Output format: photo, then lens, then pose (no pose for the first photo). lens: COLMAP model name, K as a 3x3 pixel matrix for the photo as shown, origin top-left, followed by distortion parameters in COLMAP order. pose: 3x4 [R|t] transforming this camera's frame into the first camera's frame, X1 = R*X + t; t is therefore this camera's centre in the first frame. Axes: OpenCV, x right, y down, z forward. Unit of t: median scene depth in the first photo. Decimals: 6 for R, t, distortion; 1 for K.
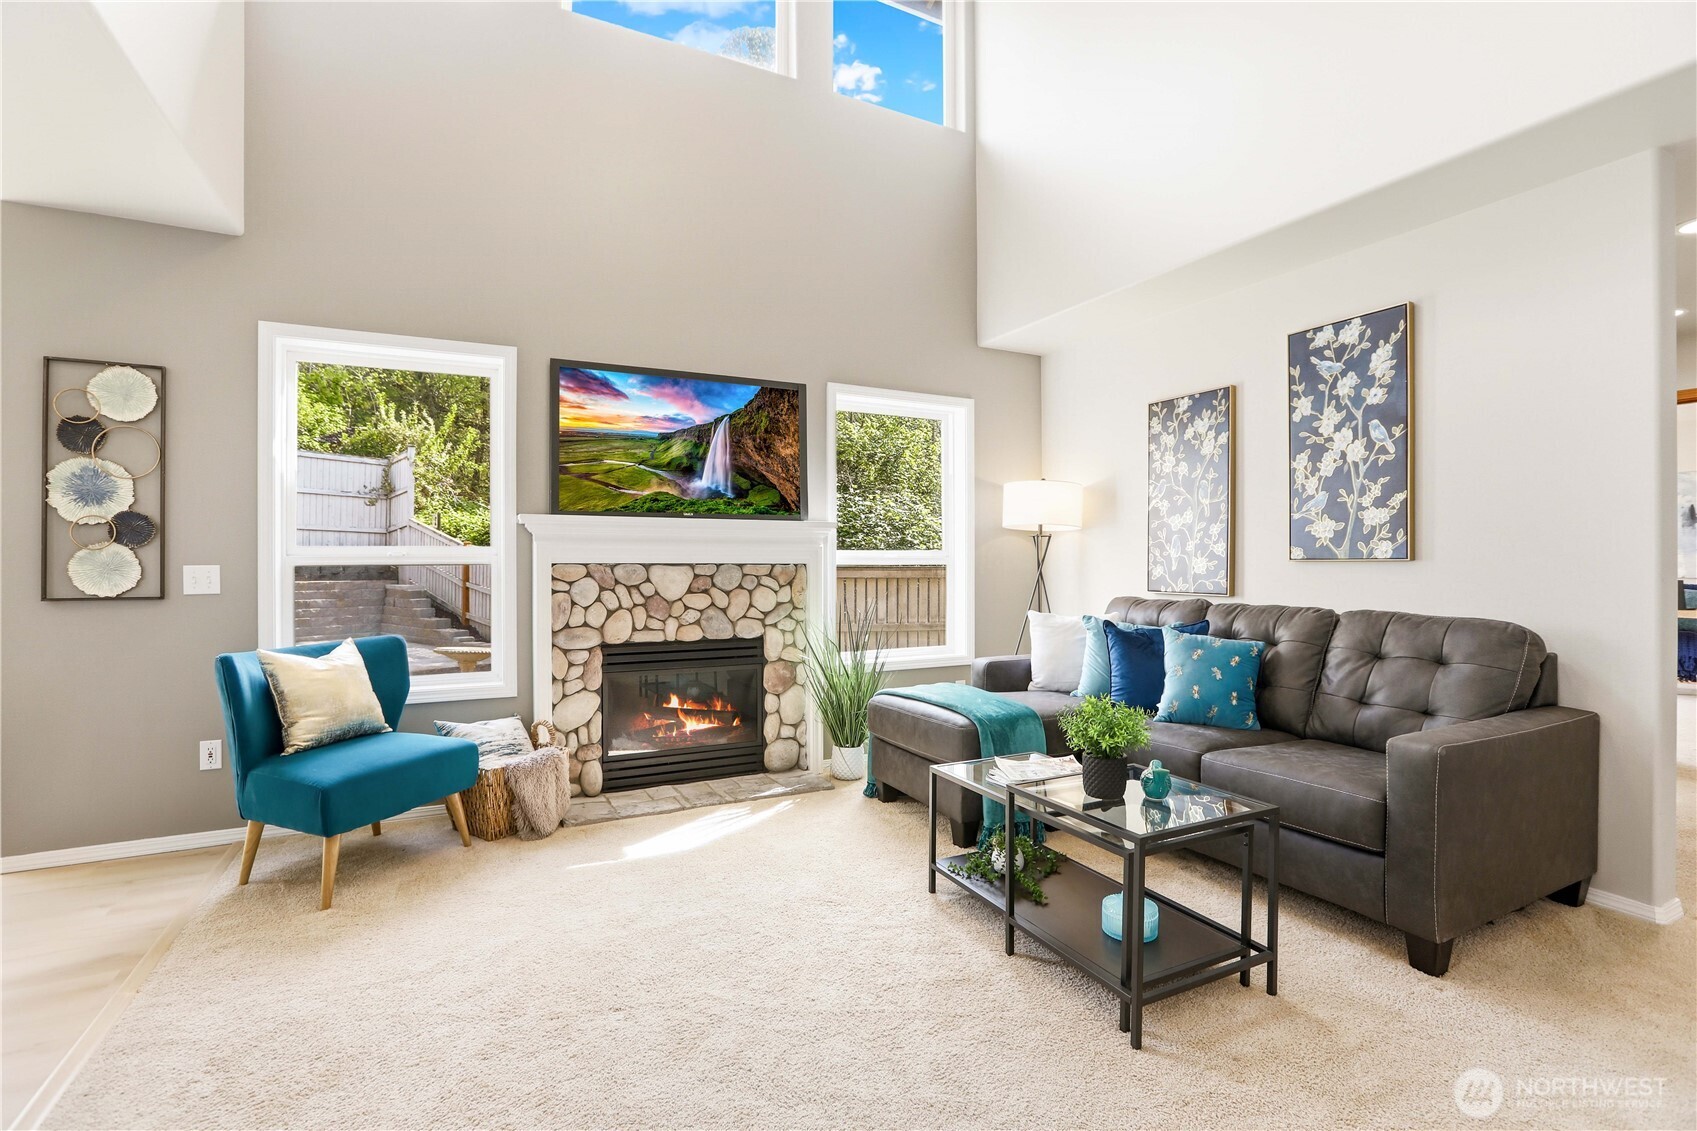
lens RADIAL K [[796.9, 0, 851.8], [0, 796.9, 550.8], [0, 0, 1]] dist [-0.021976, 0.005403]
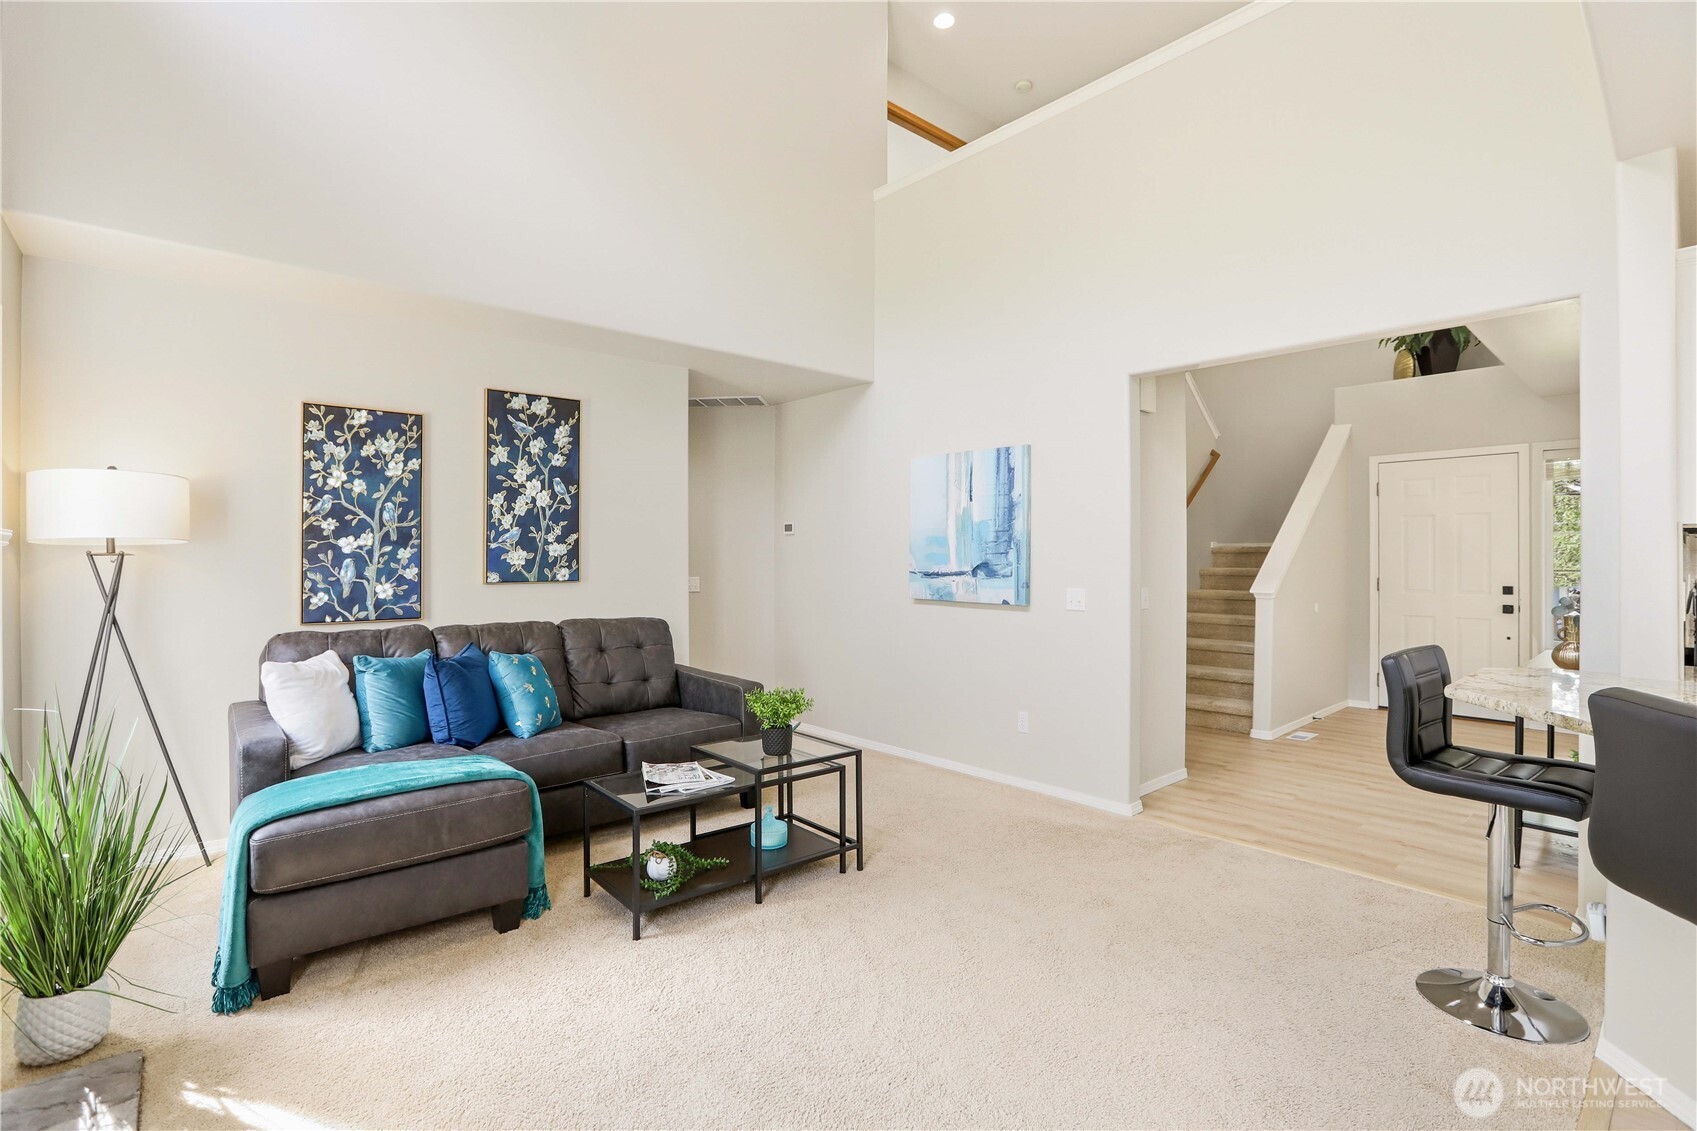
lens RADIAL K [[796.9, 0, 847.4], [0, 796.9, 557.5], [0, 0, 1]] dist [-0.021976, 0.005403]
pose [[-0.242475, -0.006045, 0.970139, -0.639839], [-0.016760, 0.999857, 0.002041, -0.033796], [-0.970013, -0.015765, -0.242542, 0.697564]]
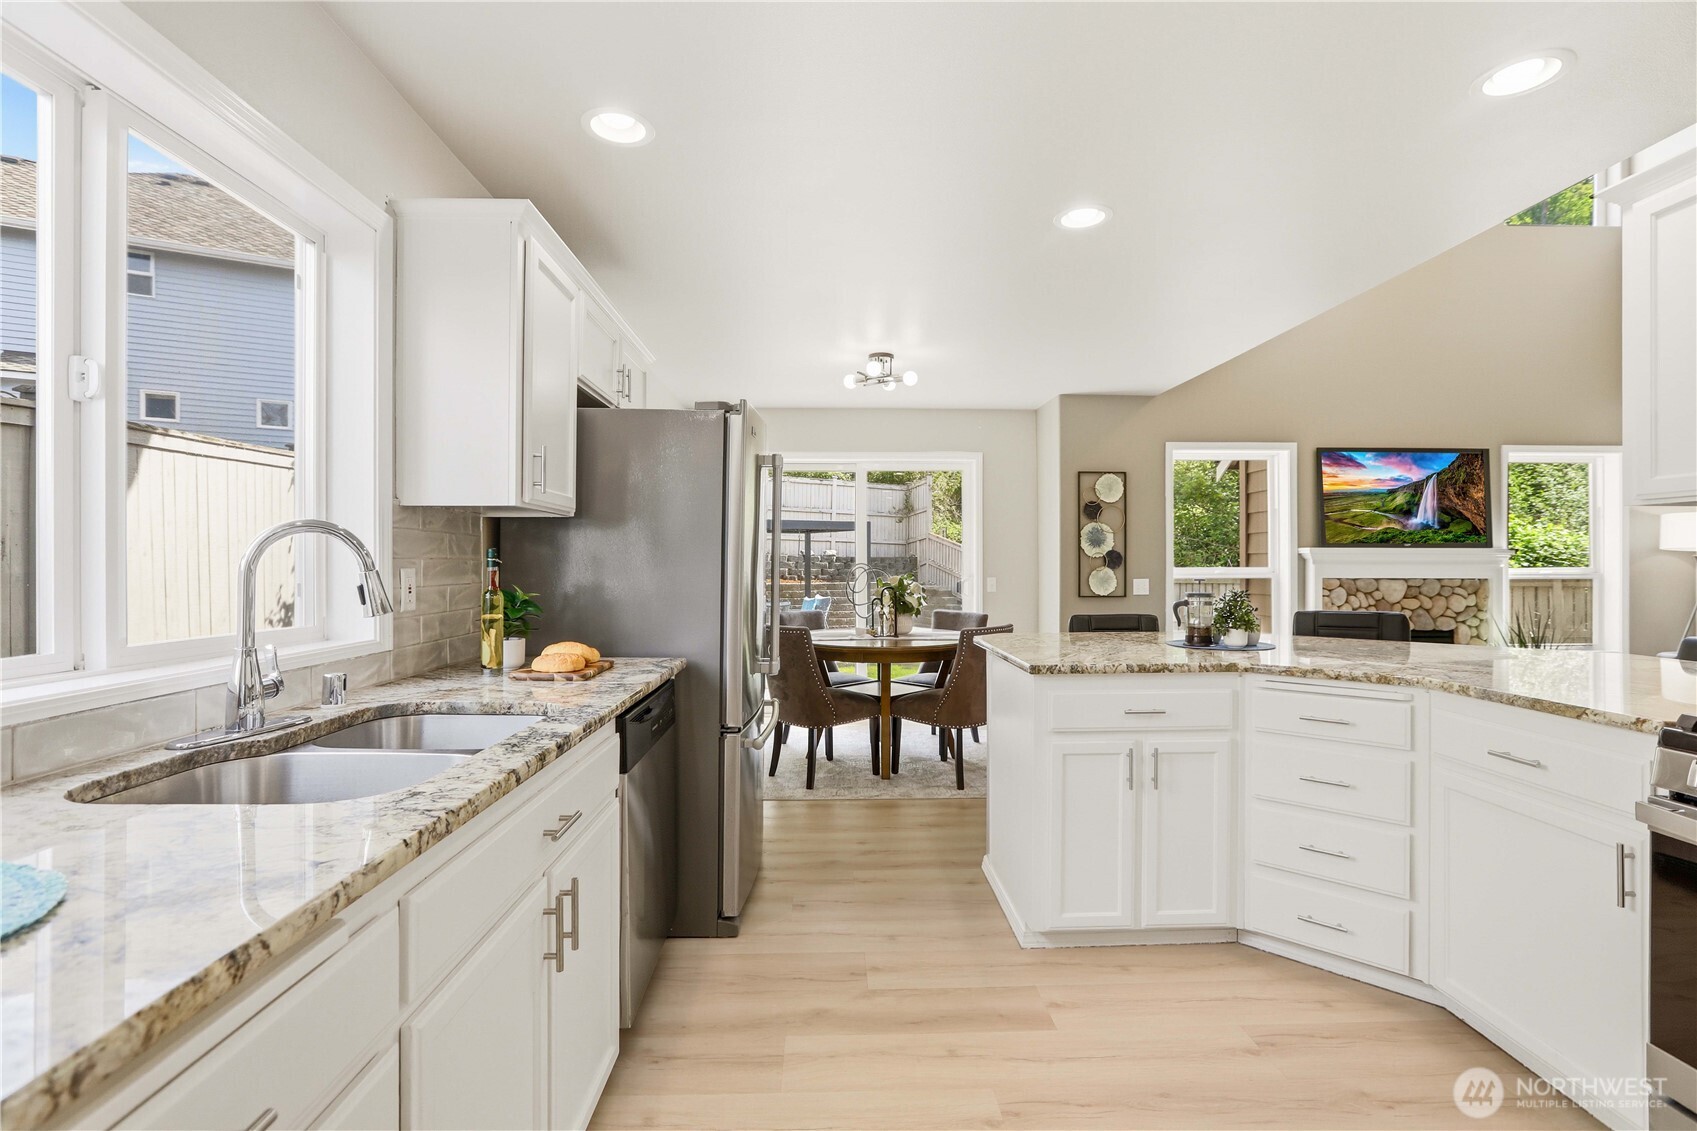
lens RADIAL K [[796.9, 0, 864.7], [0, 796.9, 569.3], [0, 0, 1]] dist [-0.021976, 0.005403]
pose [[0.902734, 0.002631, -0.430190, -0.522598], [0.006373, 0.999790, 0.019488, -0.037440], [0.430151, -0.020335, 0.902528, -0.801982]]
